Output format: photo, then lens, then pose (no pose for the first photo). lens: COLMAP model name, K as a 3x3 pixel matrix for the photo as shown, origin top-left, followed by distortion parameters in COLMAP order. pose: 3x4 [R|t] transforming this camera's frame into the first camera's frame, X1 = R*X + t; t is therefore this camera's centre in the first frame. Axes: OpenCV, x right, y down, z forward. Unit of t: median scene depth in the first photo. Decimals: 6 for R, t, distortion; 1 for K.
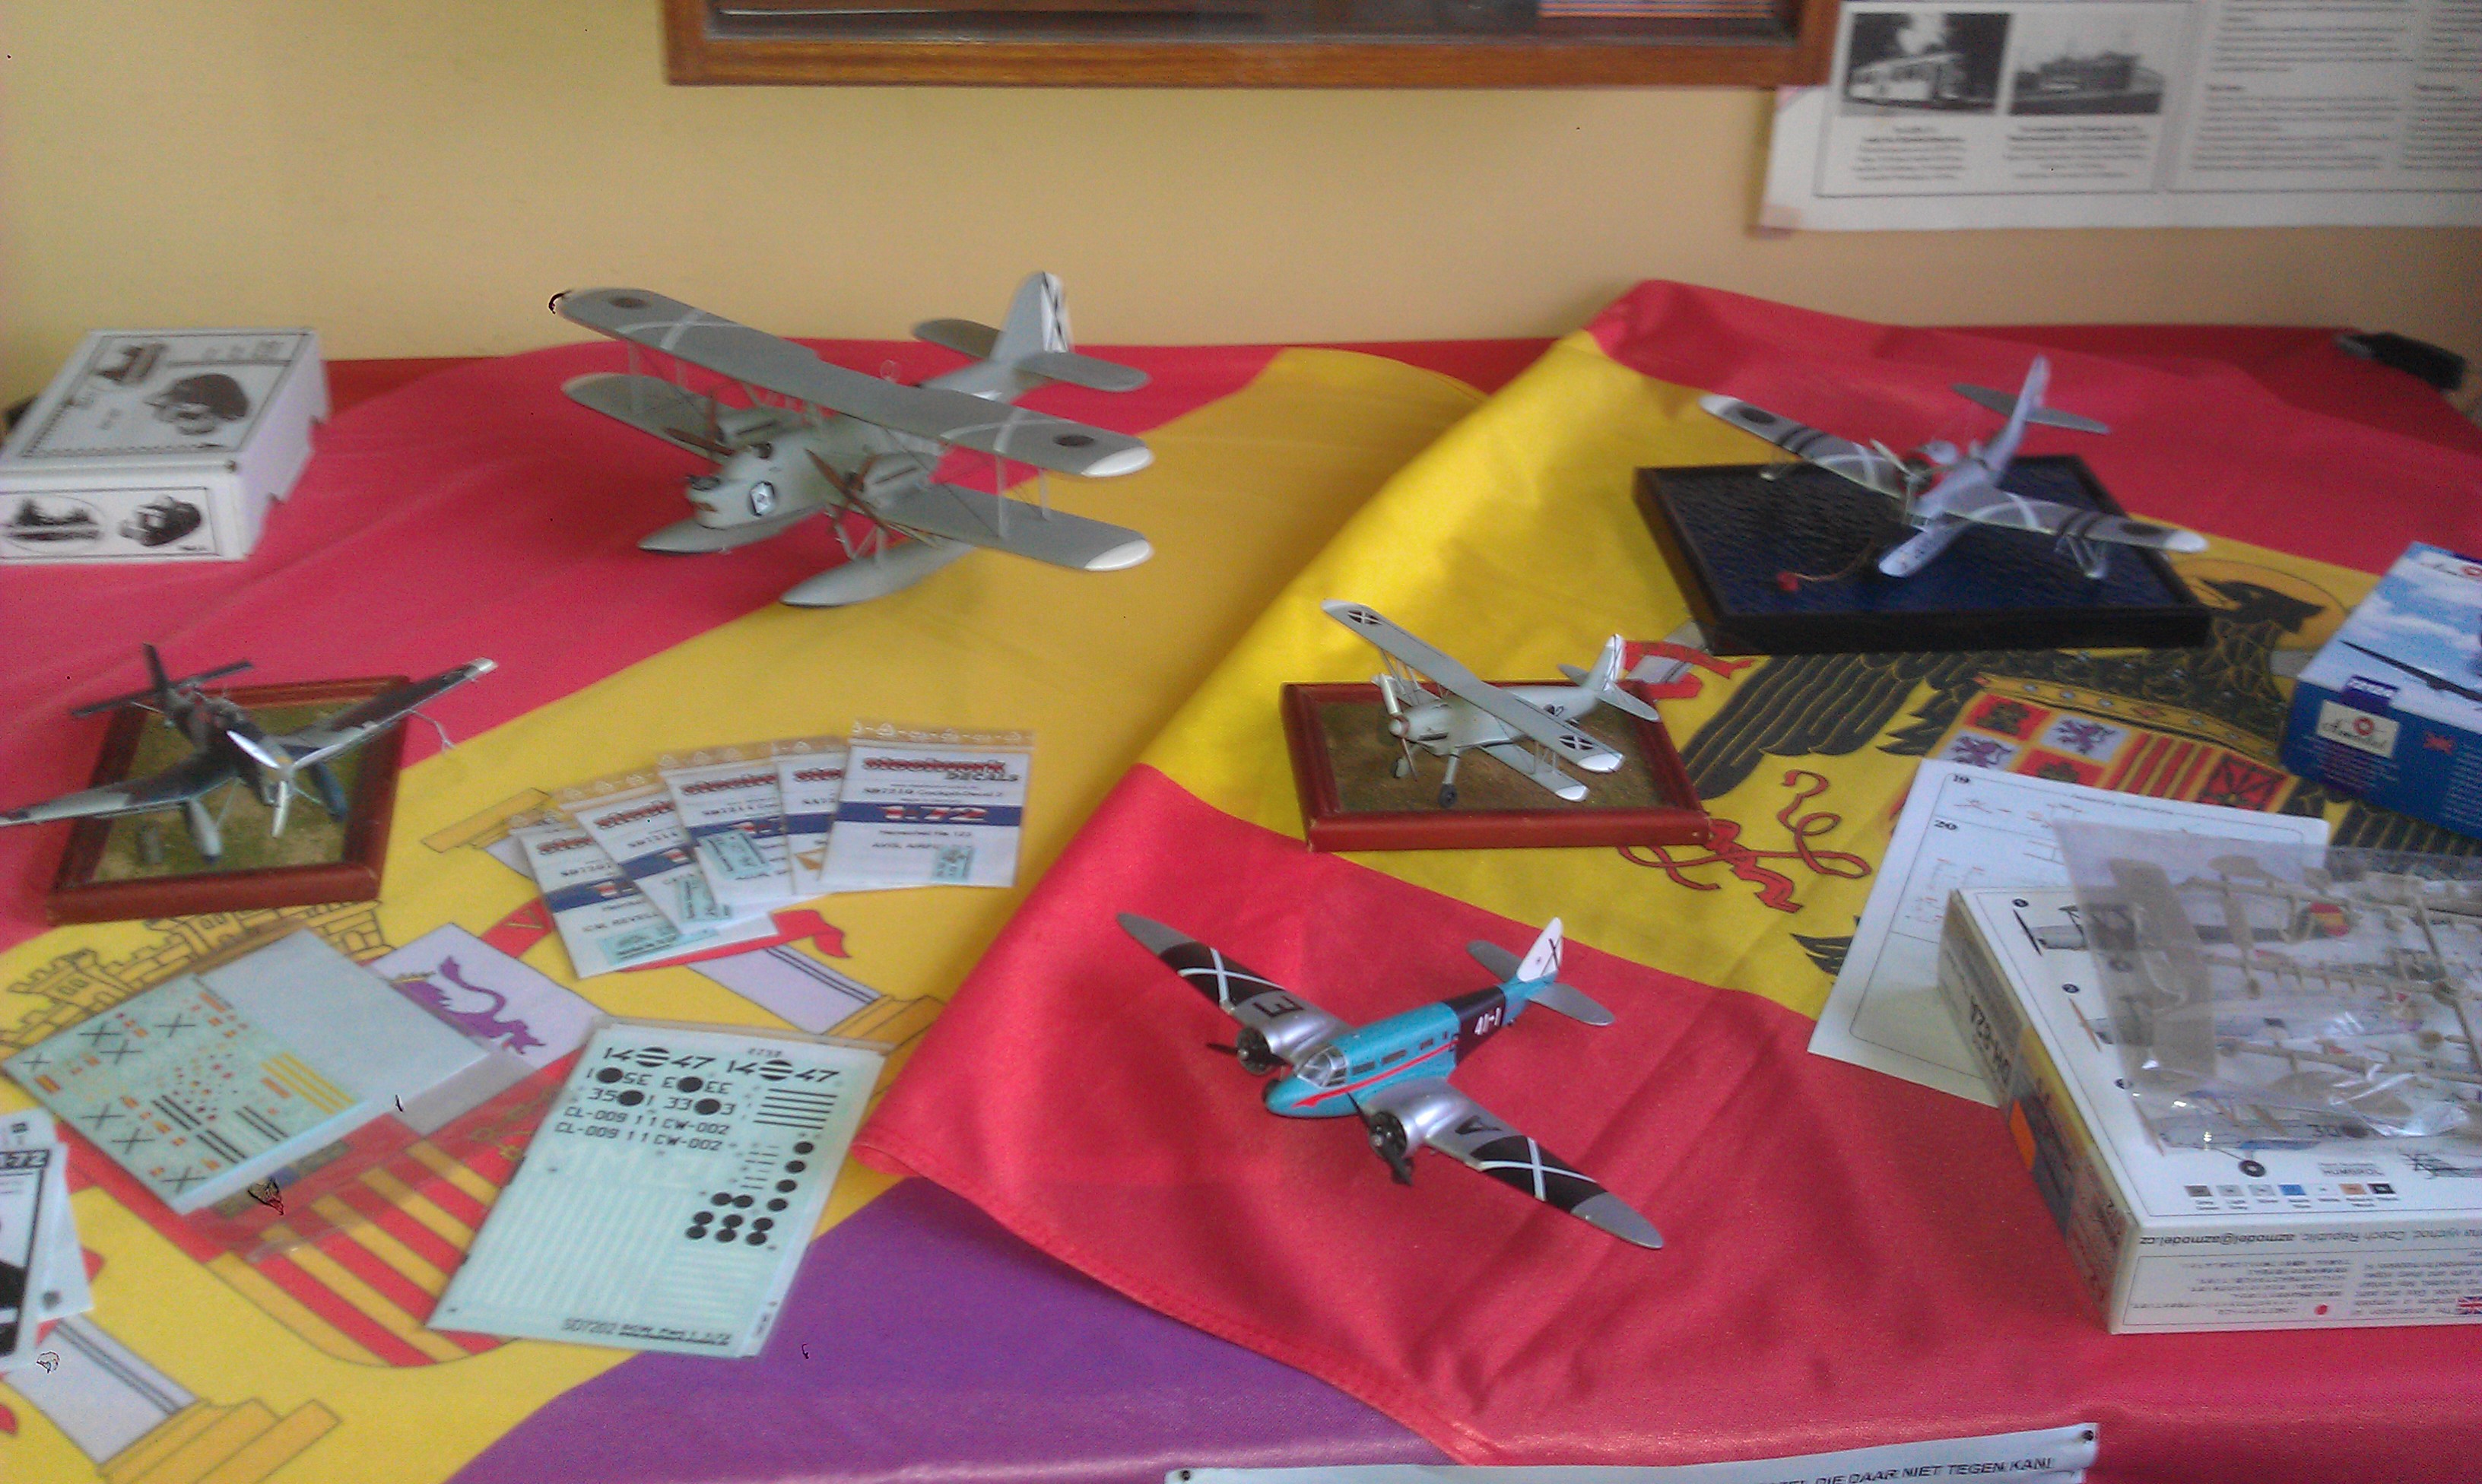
lens RADIAL K [[2703.2, 0, 1240.5], [0, 2703.2, 741.8], [0, 0, 1]] dist [-0.020621, 0.000000]
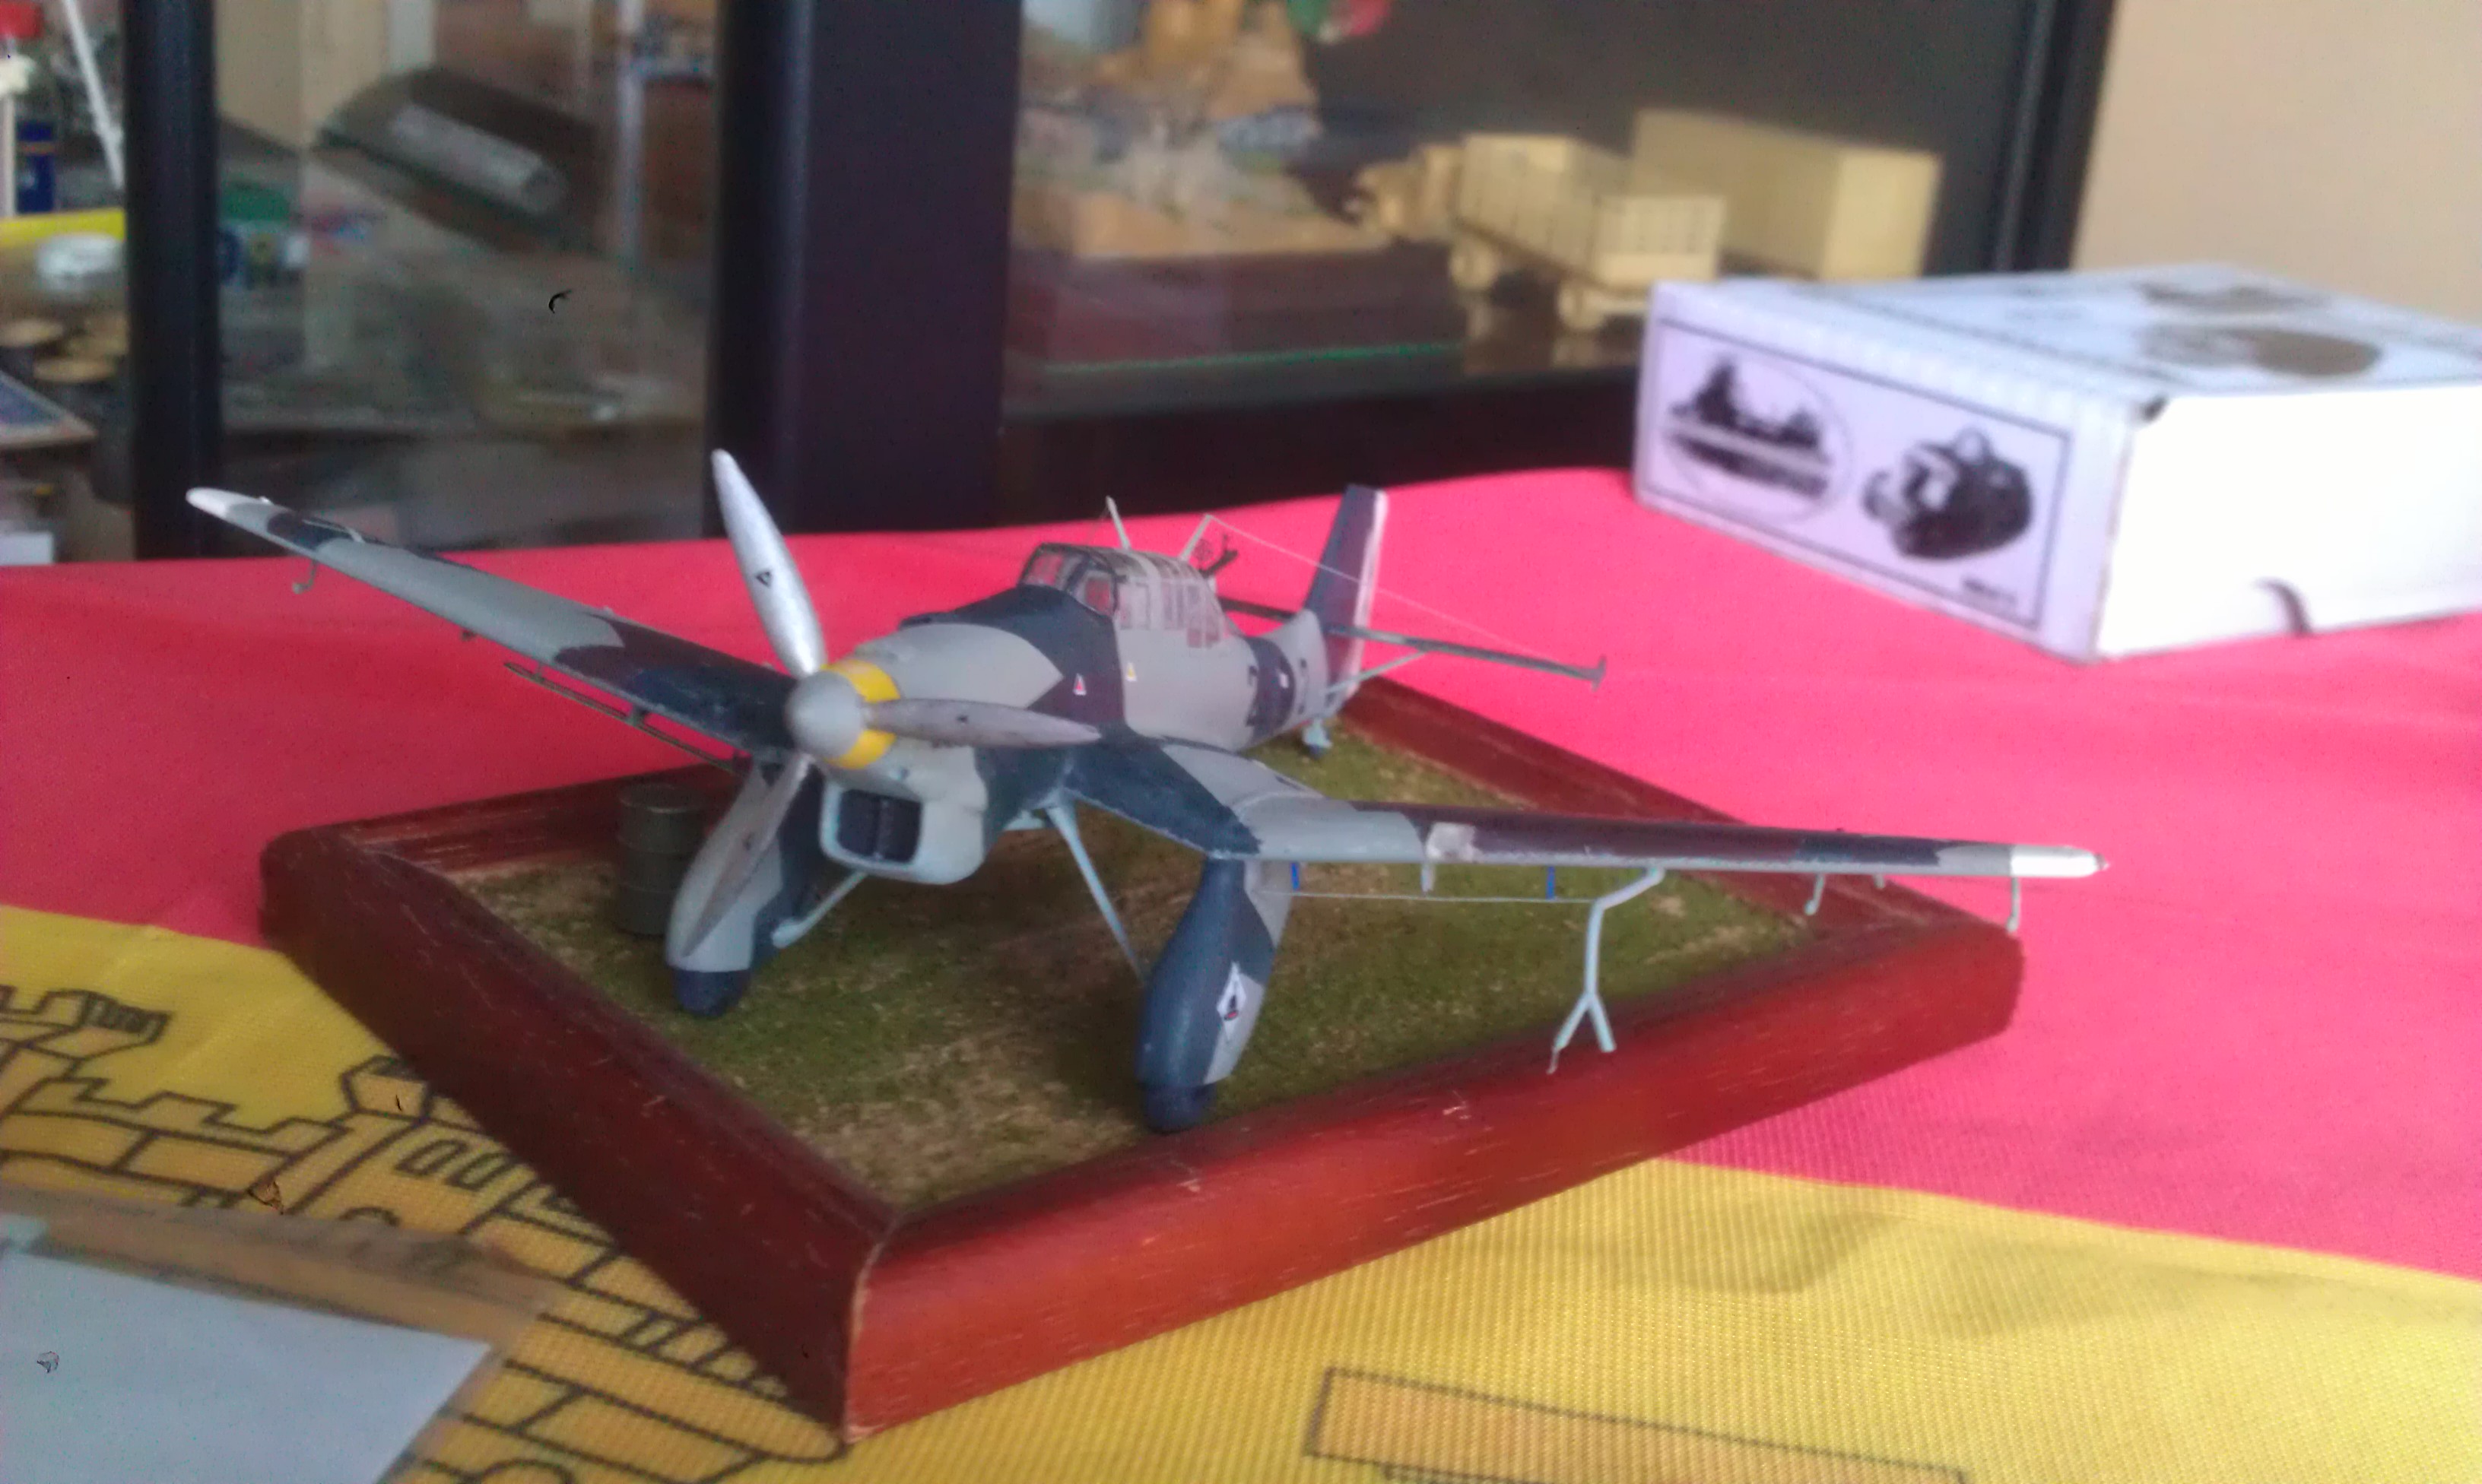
lens RADIAL K [[2703.2, 0, 1240.6], [0, 2703.2, 739.8], [0, 0, 1]] dist [-0.020621, 0.000000]
pose [[0.484876, 0.294105, -0.823649, -0.120804], [-0.499585, 0.866132, 0.015172, -0.006652], [0.717851, 0.404127, 0.566897, 0.724369]]
